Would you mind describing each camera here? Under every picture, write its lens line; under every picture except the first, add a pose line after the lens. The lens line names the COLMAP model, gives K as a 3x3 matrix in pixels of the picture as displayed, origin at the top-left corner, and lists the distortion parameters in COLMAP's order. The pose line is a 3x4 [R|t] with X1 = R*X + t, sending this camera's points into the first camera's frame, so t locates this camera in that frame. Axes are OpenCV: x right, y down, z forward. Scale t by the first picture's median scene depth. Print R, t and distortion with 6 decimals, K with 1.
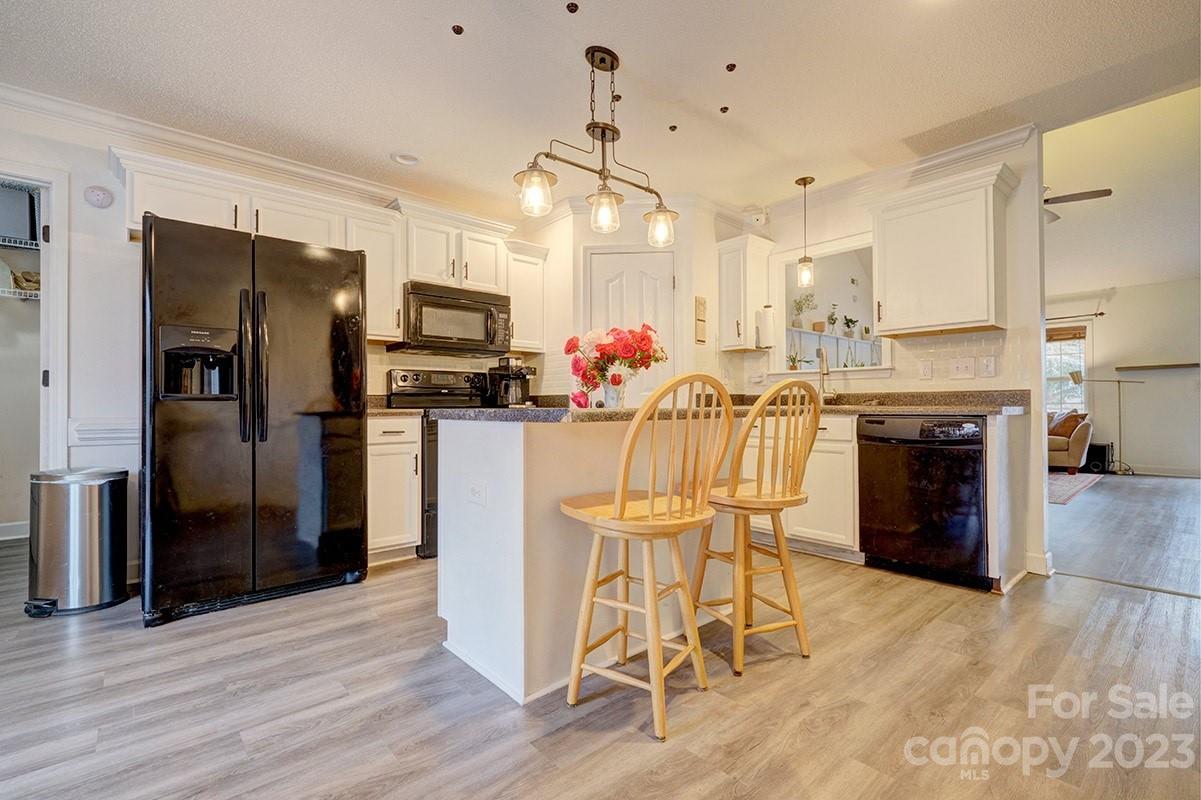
lens RADIAL K [[540.3, 0, 591.0], [0, 540.3, 398.1], [0, 0, 1]] dist [-0.003300, -0.000194]
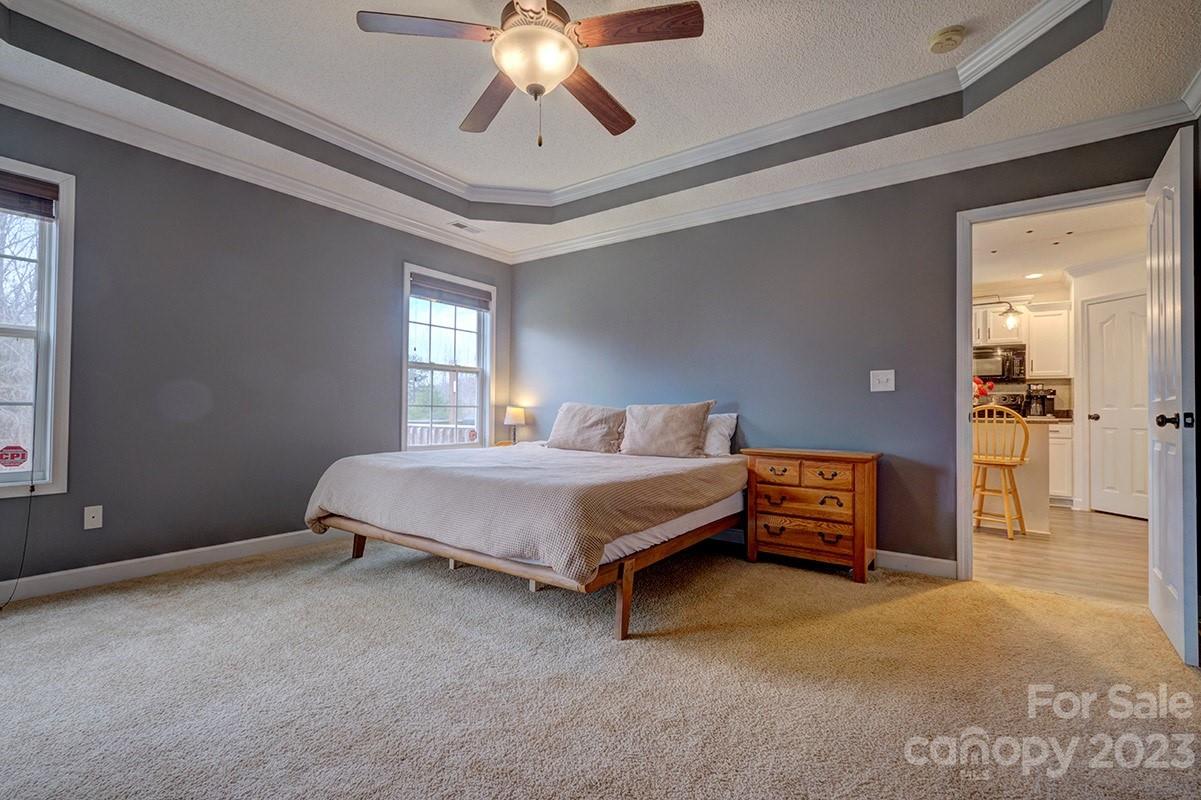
lens RADIAL K [[540.3, 0, 588.7], [0, 540.3, 408.2], [0, 0, 1]] dist [-0.003300, -0.000194]
pose [[0.216841, 0.000812, -0.976207, 1.134915], [0.008659, 0.999959, 0.002755, -0.025810], [0.976168, -0.009051, 0.216825, -0.552993]]
